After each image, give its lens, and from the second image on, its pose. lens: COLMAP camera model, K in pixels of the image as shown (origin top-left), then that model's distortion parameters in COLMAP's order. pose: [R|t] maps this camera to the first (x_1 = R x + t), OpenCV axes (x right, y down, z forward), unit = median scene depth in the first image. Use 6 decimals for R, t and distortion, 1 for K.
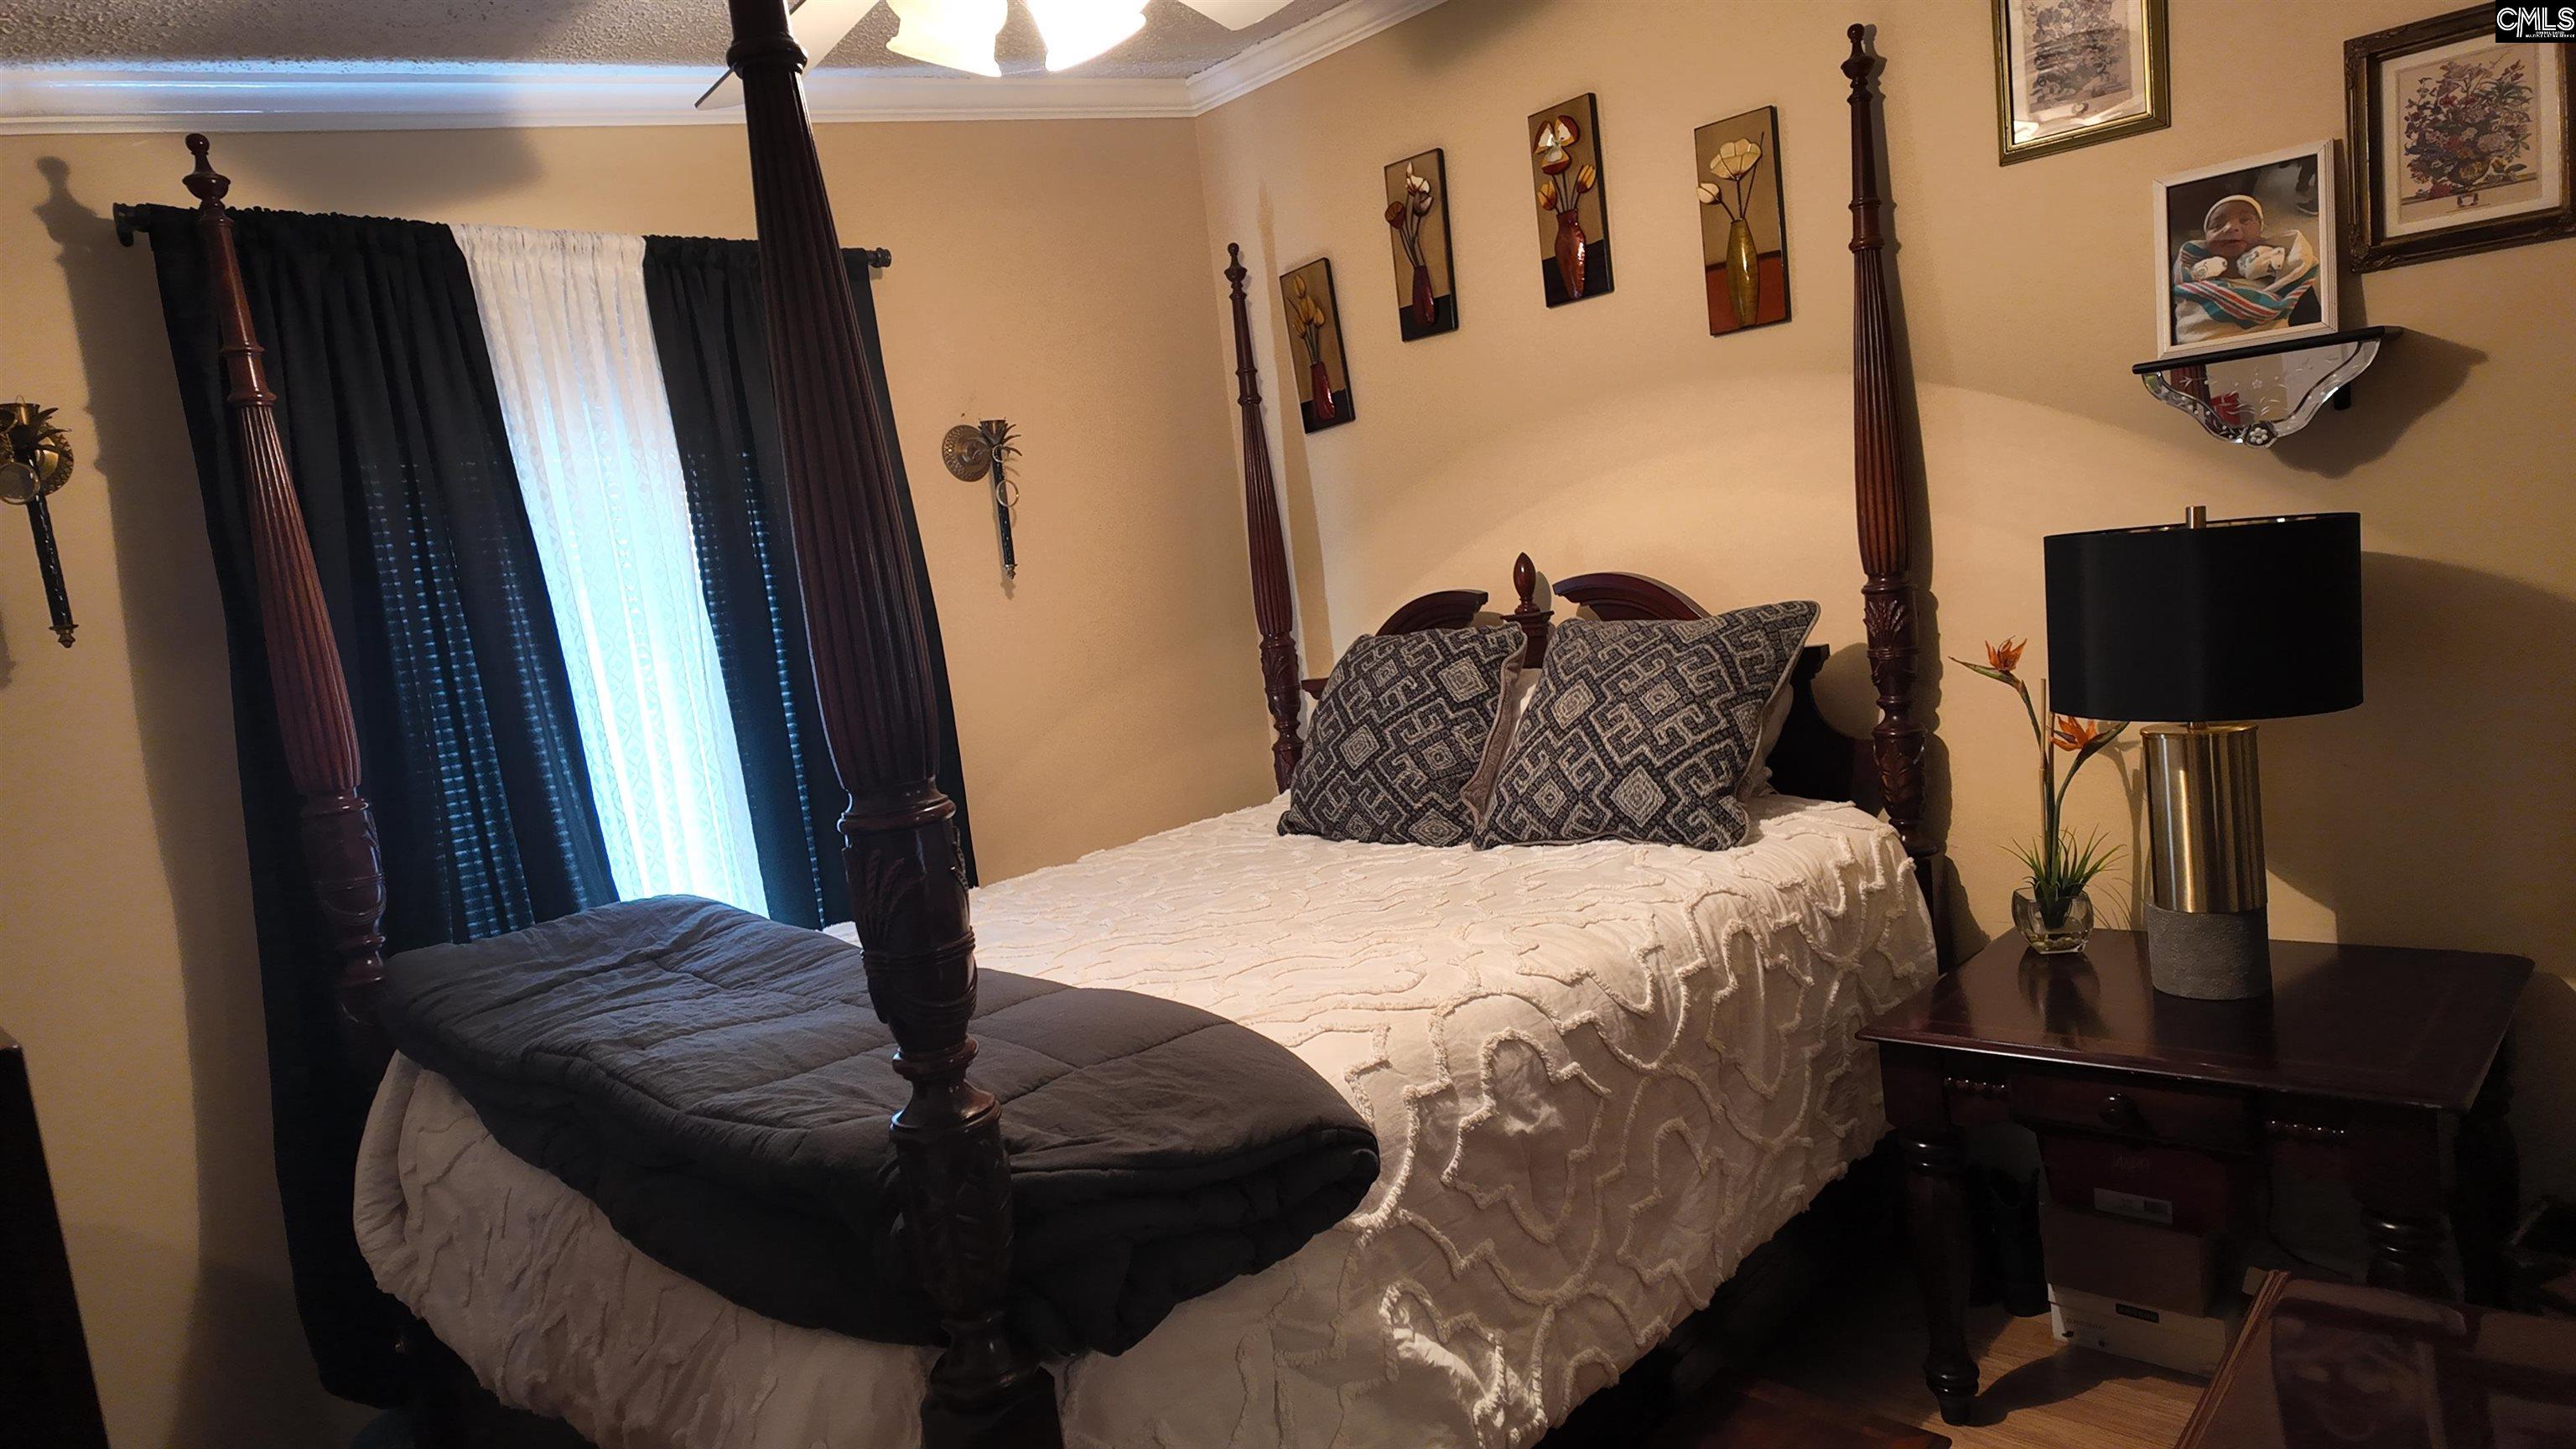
lens RADIAL K [[1555.7, 0, 1288.0], [0, 1555.7, 724.5], [0, 0, 1]] dist [0.043925, -0.039443]
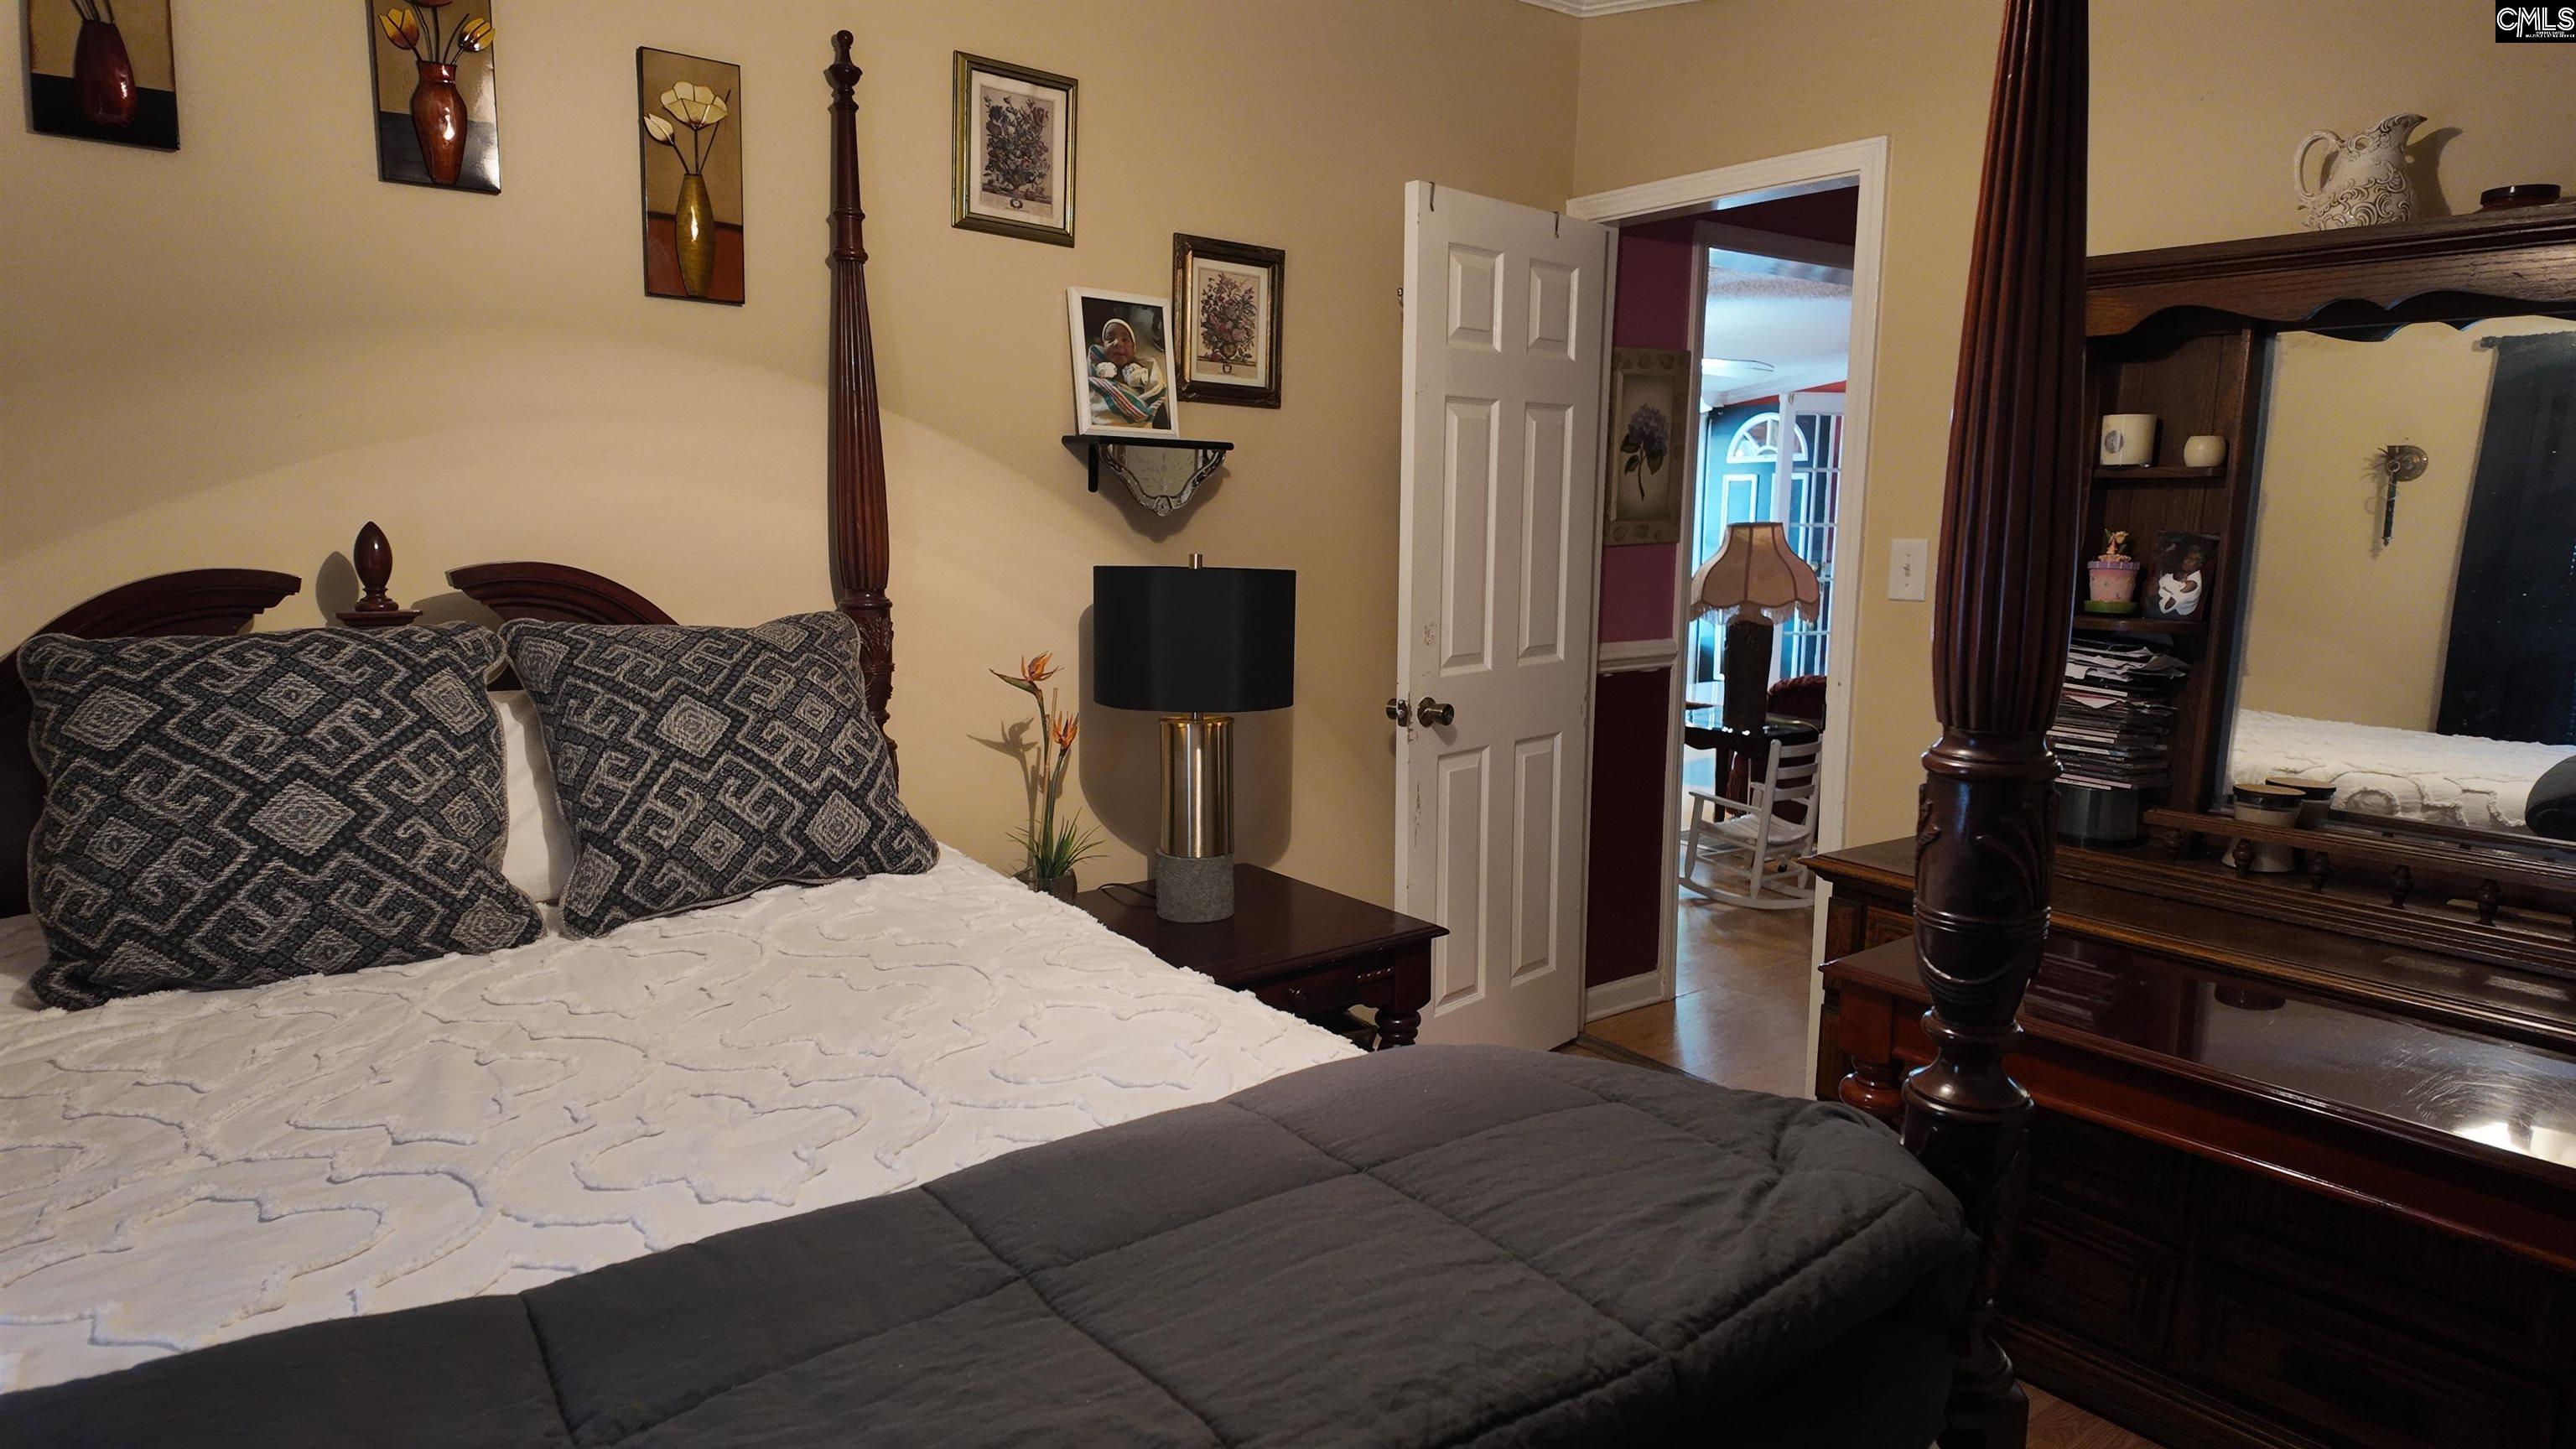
lens RADIAL K [[1488.1, 0, 1288.0], [0, 1488.1, 724.5], [0, 0, 1]] dist [0.074755, -0.079955]
pose [[0.136570, -0.018172, 0.990464, -0.599515], [0.071281, 0.997420, 0.008471, 0.000932], [-0.988063, 0.069444, 0.137513, 0.682702]]
